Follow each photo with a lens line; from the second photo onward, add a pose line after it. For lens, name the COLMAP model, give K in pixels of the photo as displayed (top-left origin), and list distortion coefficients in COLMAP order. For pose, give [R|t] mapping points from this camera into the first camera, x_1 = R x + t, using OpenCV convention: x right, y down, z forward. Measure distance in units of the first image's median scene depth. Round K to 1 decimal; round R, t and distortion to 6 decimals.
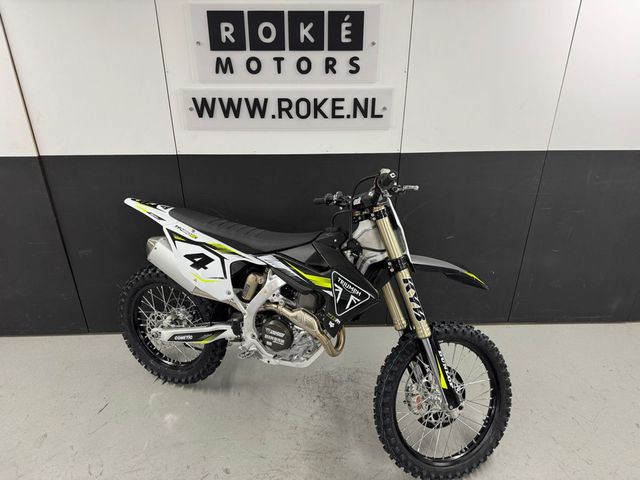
lens RADIAL K [[411.8, 0, 320.0], [0, 411.8, 240.0], [0, 0, 1]] dist [0.029568, -0.001294]
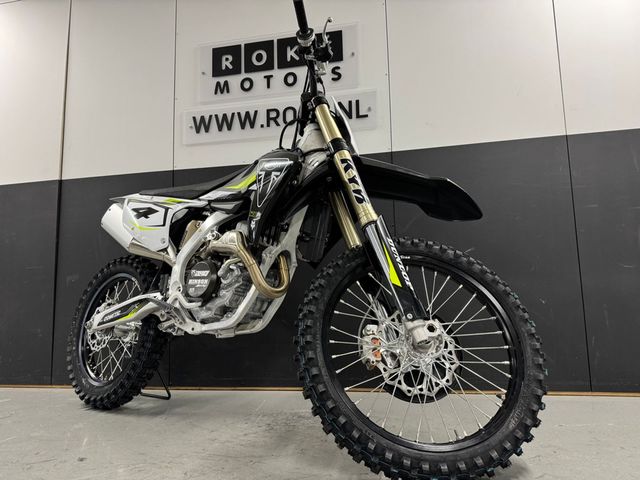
lens RADIAL K [[411.8, 0, 320.0], [0, 411.8, 240.0], [0, 0, 1]] dist [0.029568, -0.001294]
pose [[0.975904, -0.045107, -0.213487, 0.251477], [-0.070338, 0.861139, -0.503479, 0.486630], [0.206552, 0.506364, 0.837217, 0.321071]]
